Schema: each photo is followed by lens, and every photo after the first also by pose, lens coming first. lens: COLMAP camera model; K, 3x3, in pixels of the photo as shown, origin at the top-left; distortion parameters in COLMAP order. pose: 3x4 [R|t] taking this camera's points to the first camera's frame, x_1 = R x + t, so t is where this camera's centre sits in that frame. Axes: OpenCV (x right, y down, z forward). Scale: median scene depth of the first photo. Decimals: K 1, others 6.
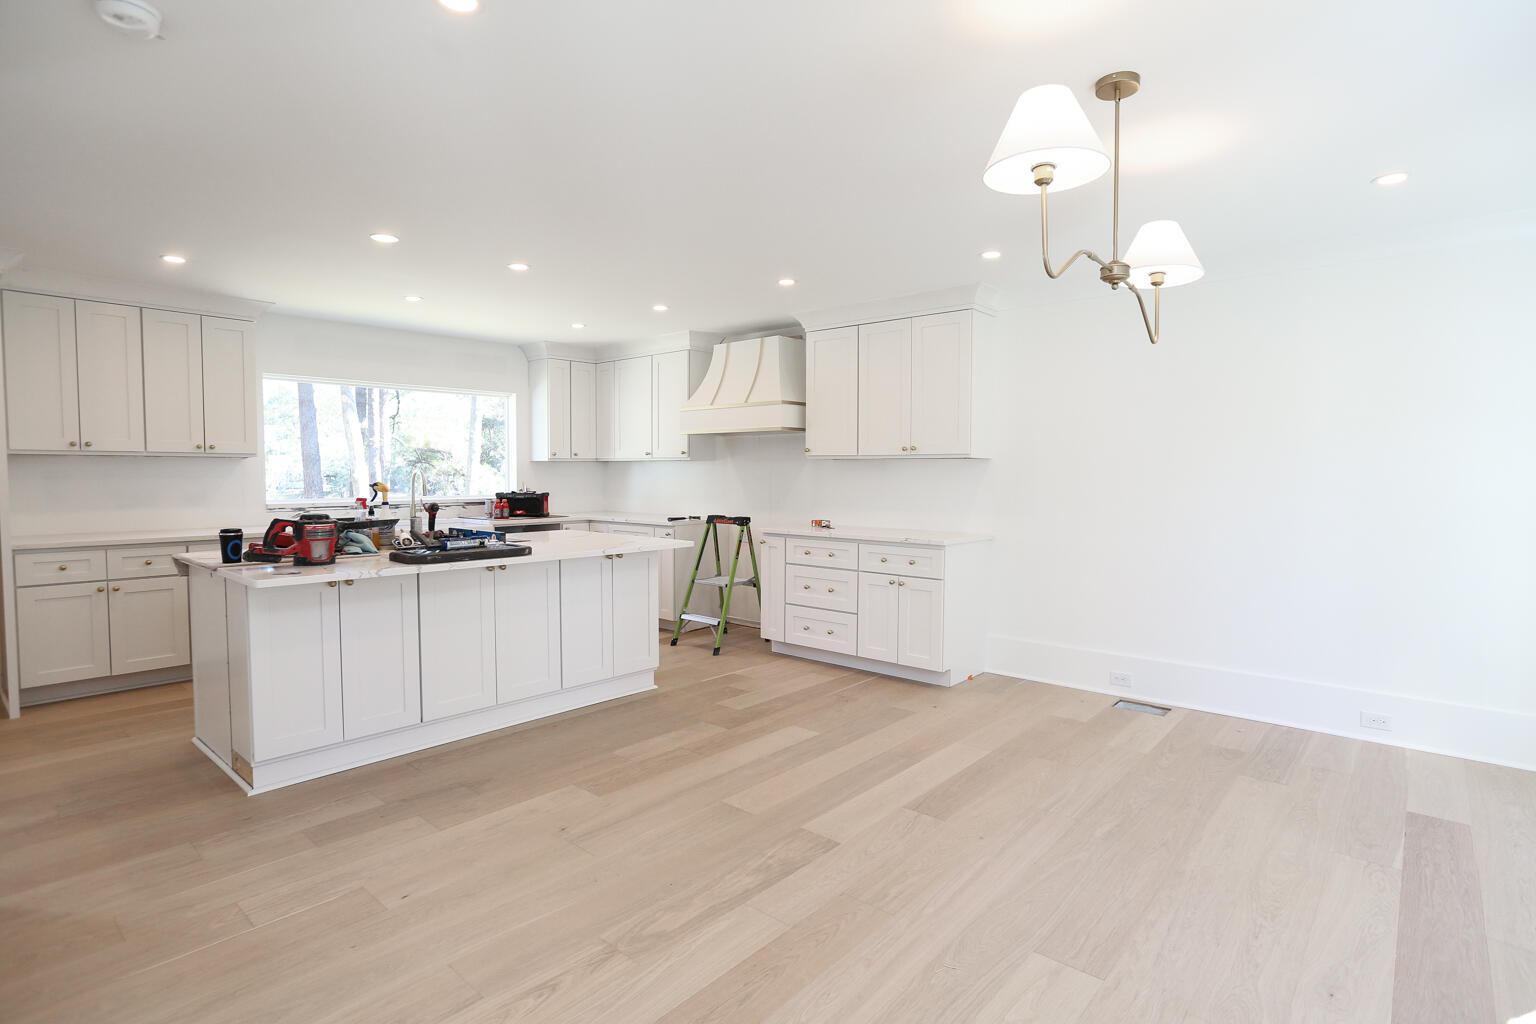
lens RADIAL K [[777.8, 0, 768.0], [0, 777.8, 512.0], [0, 0, 1]] dist [-0.035435, 0.000360]
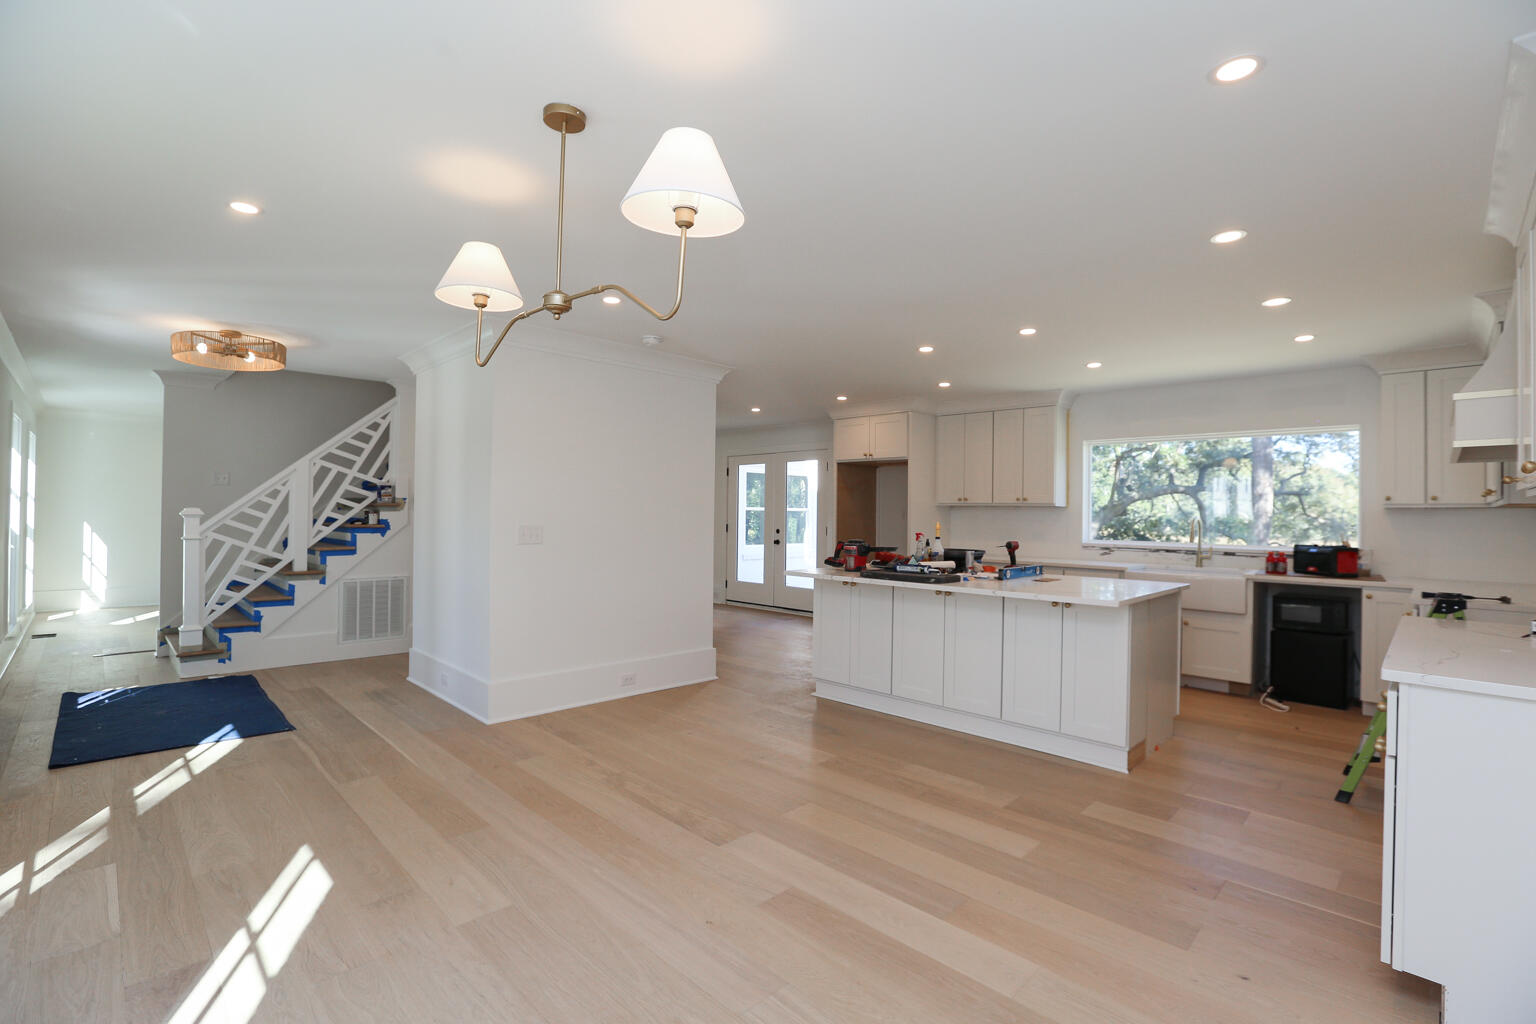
lens RADIAL K [[700.5, 0, 768.0], [0, 700.5, 512.0], [0, 0, 1]] dist [-0.060478, 0.024746]
pose [[-0.072675, -0.006503, -0.997334, 0.803429], [-0.064255, 0.997932, -0.001824, -0.037862], [0.995284, 0.063951, -0.072943, 0.827440]]
